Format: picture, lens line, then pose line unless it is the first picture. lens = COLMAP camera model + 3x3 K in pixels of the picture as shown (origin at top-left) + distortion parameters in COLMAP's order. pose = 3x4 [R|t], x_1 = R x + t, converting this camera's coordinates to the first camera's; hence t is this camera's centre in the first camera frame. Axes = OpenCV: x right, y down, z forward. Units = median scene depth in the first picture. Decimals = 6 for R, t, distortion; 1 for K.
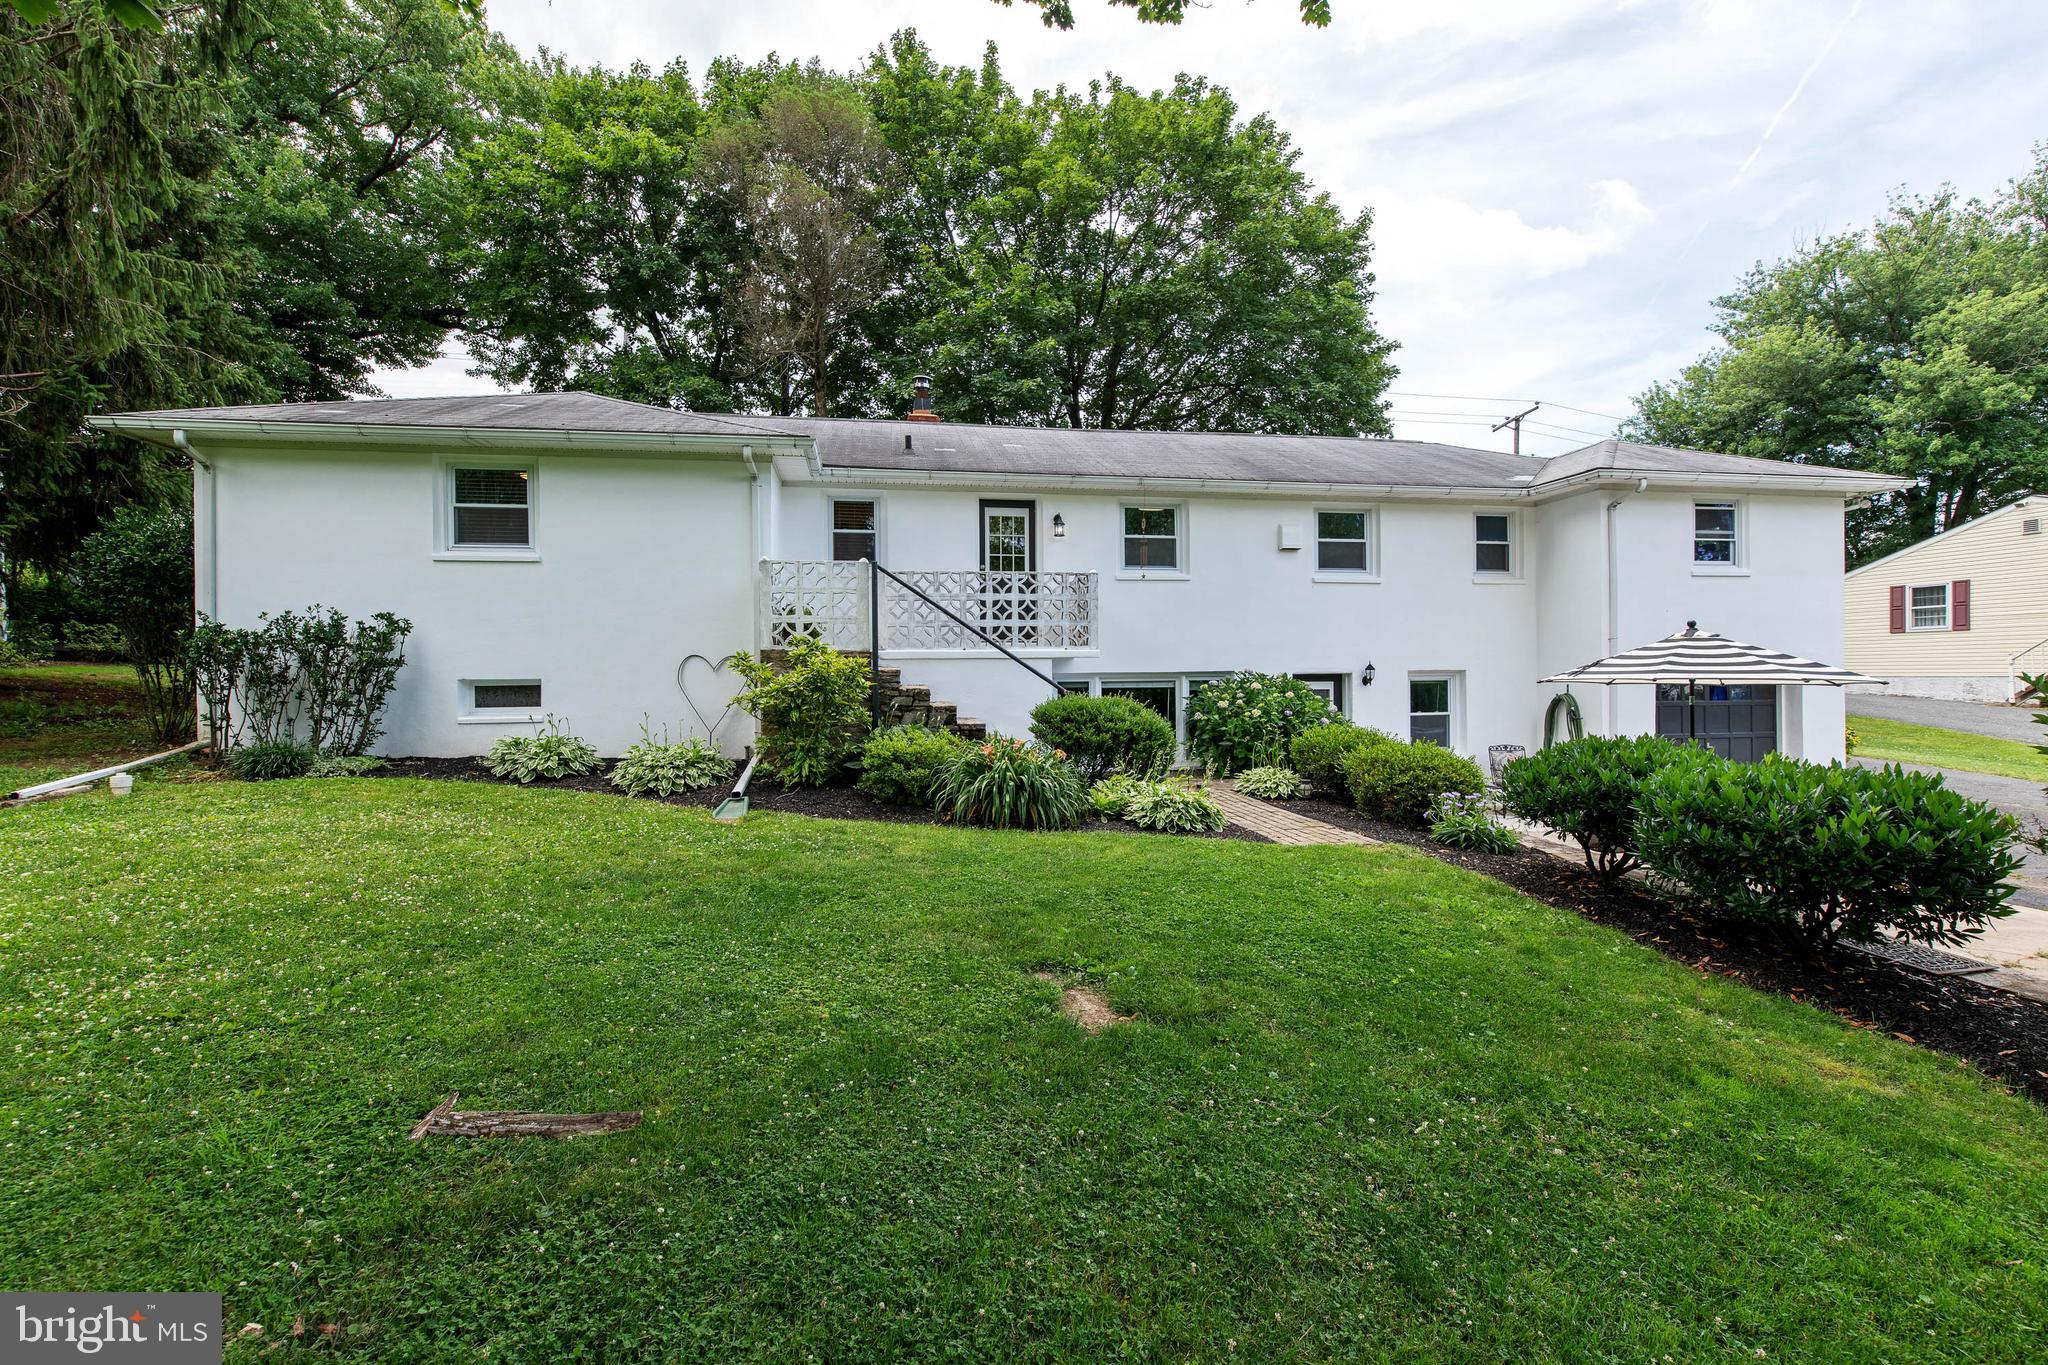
lens RADIAL K [[881.5, 0, 1028.7], [0, 881.5, 671.0], [0, 0, 1]] dist [0.001340, -0.000246]
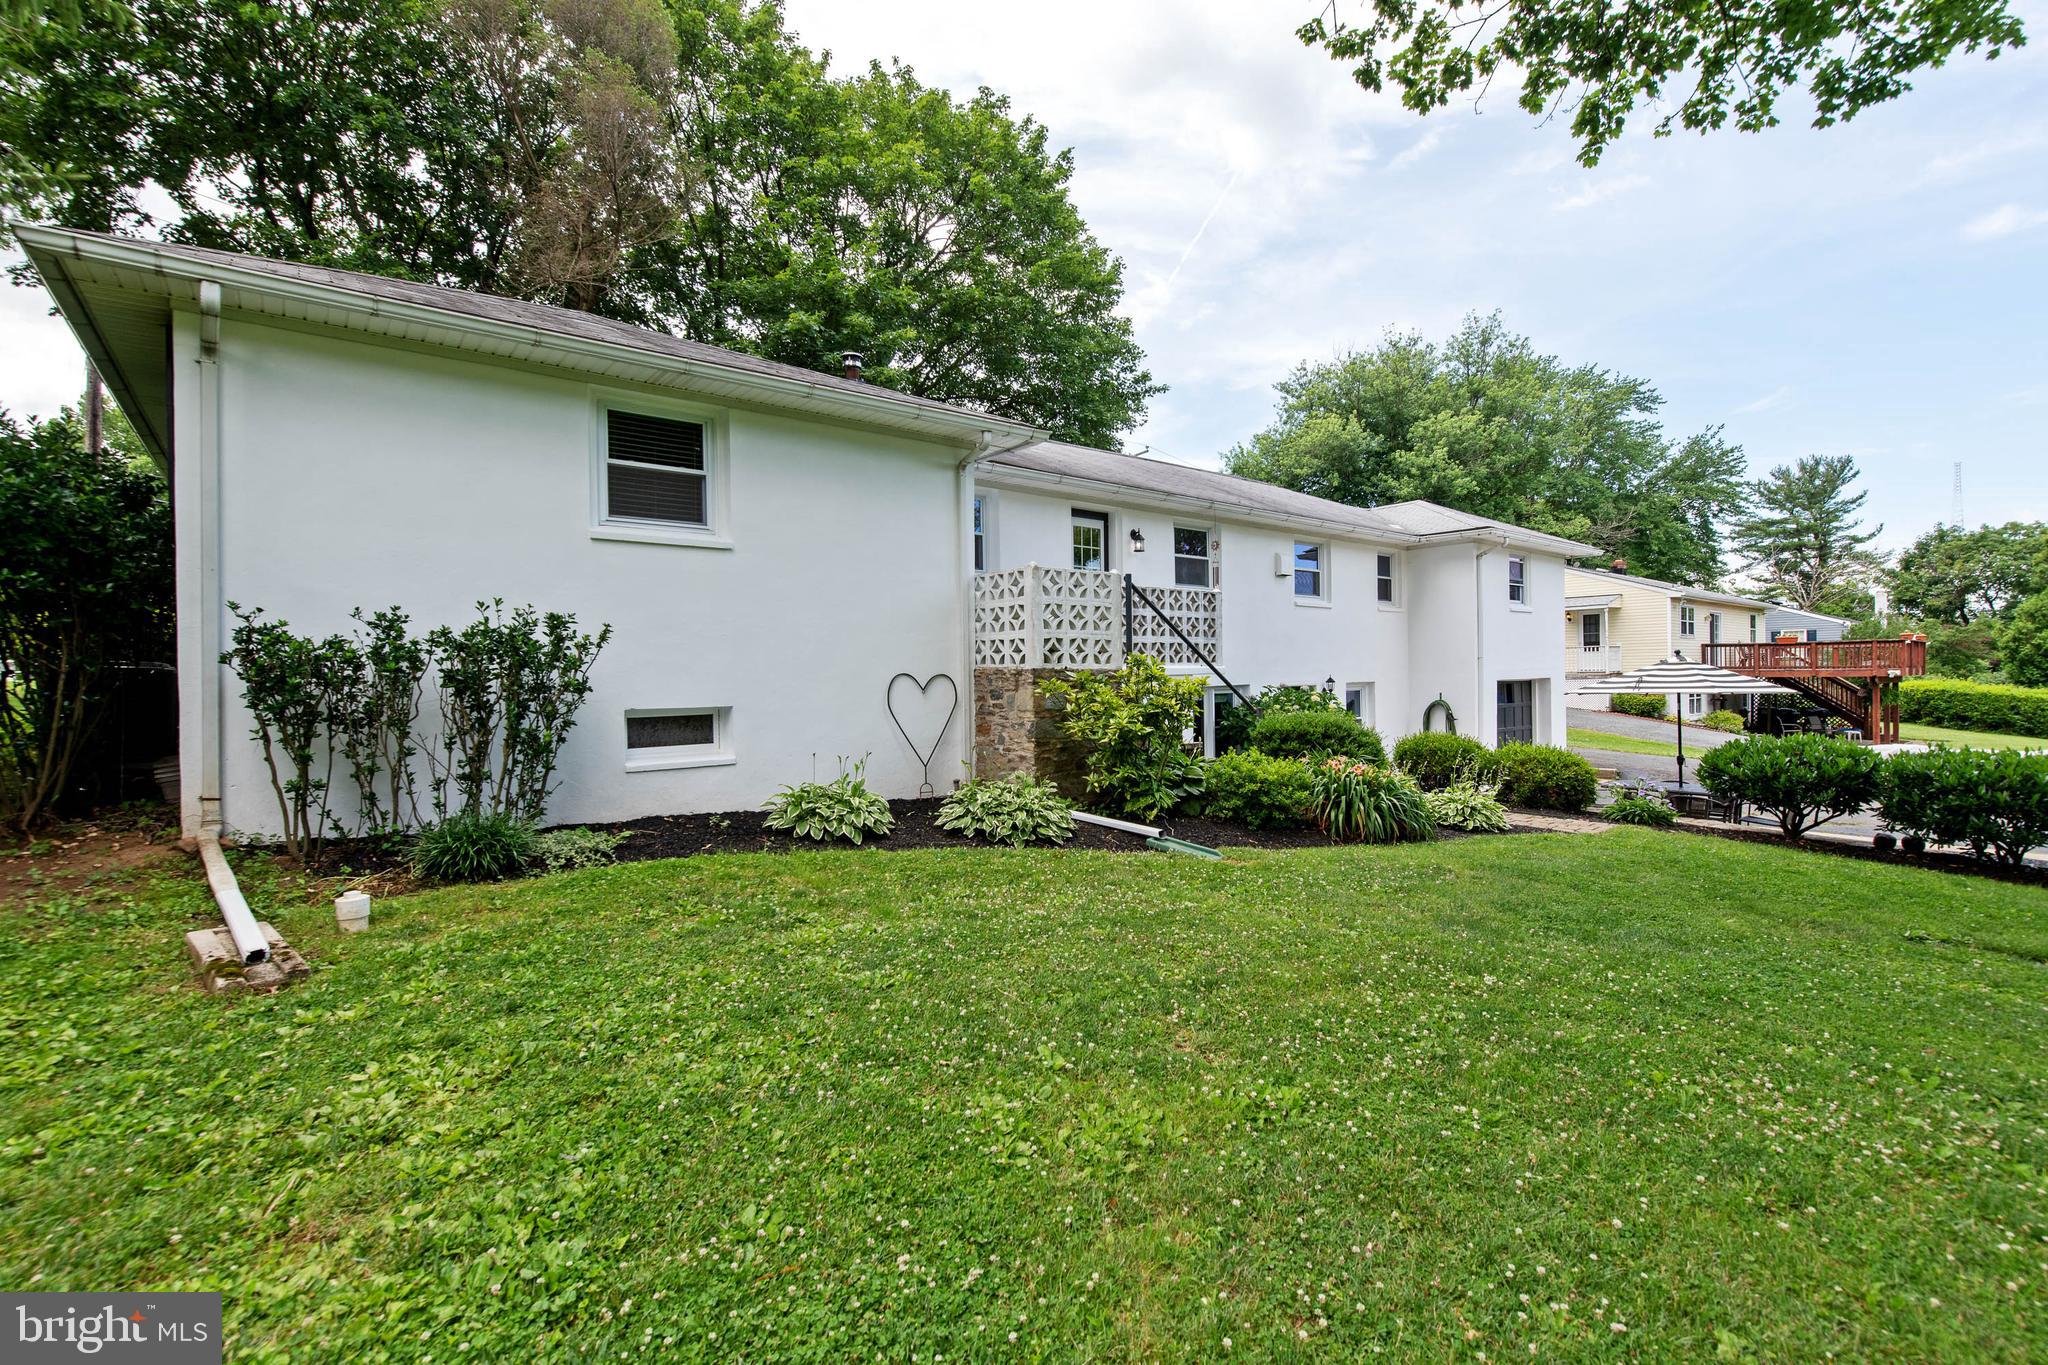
lens RADIAL K [[889.4, 0, 1035.7], [0, 889.4, 677.4], [0, 0, 1]] dist [0.000403, 0.000079]
pose [[0.873331, -0.004134, 0.487110, -0.560933], [0.002427, 0.999989, 0.004135, -0.014649], [-0.487121, -0.002429, 0.873331, 0.173569]]
